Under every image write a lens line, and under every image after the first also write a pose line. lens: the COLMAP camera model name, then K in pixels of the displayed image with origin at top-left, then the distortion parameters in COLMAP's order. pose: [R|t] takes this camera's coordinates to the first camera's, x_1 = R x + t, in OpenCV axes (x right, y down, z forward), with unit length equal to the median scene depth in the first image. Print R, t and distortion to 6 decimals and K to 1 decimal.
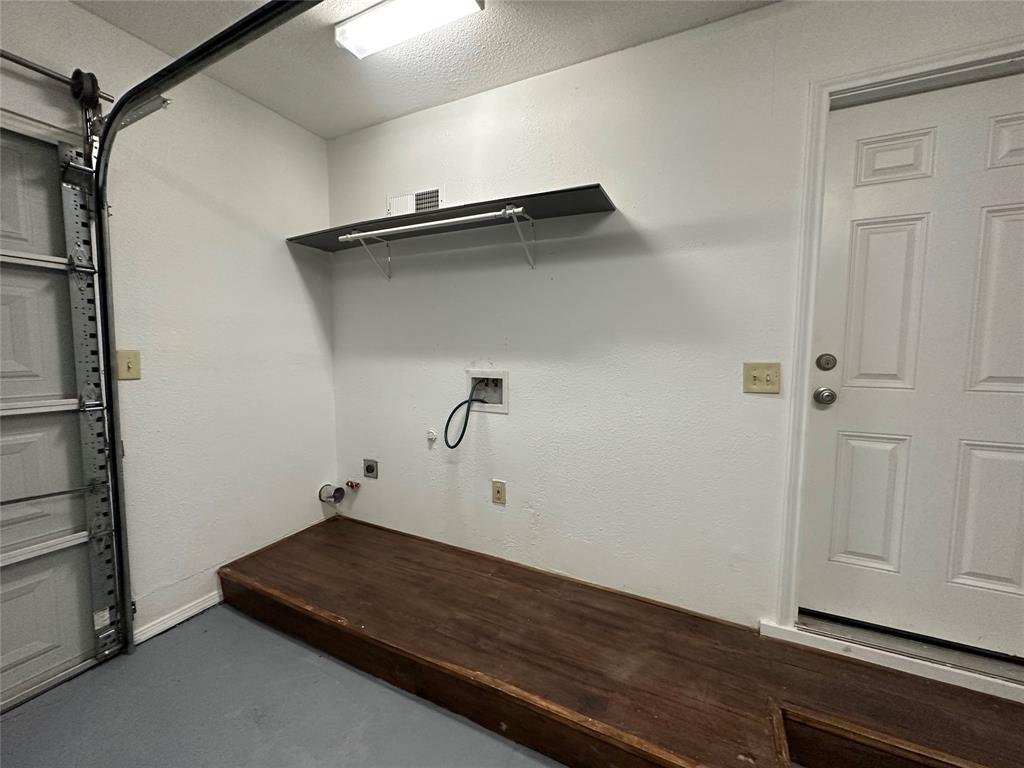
lens RADIAL K [[413.8, 0, 512.0], [0, 413.8, 384.0], [0, 0, 1]] dist [-0.000301, -0.000064]
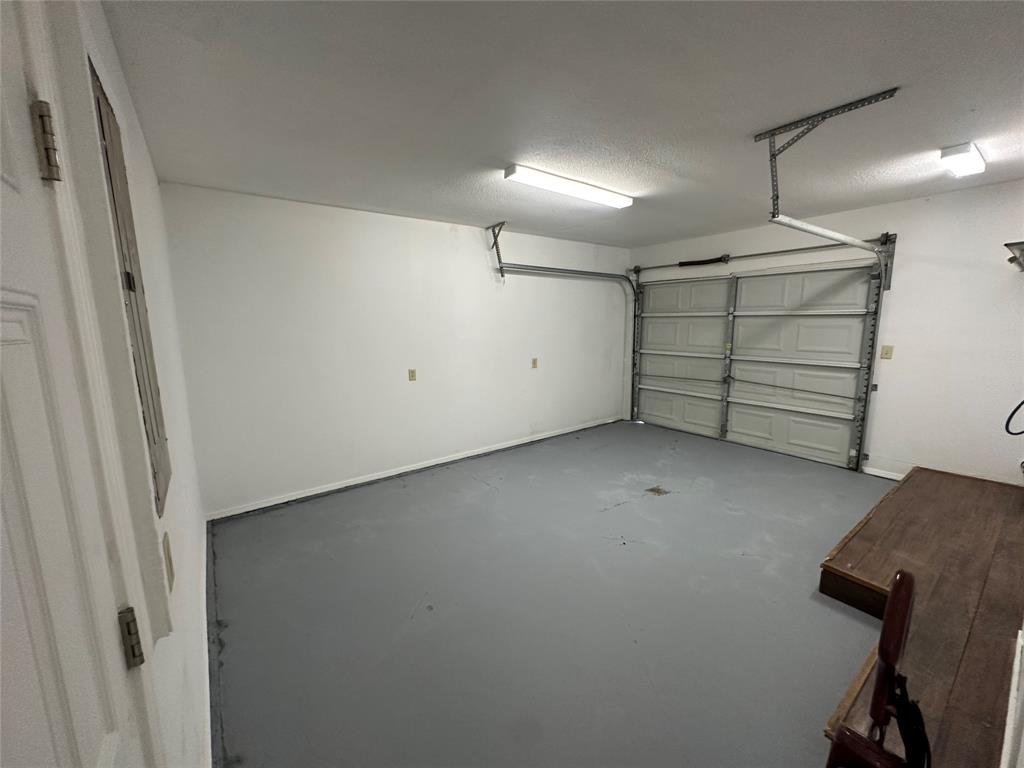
lens RADIAL K [[410.3, 0, 512.0], [0, 410.3, 384.0], [0, 0, 1]] dist [0.000063, -0.000021]
pose [[-0.444064, 0.147115, -0.883835, 2.051988], [-0.059435, 0.979419, 0.192887, -0.191677], [0.894022, 0.138185, -0.426181, 0.162201]]
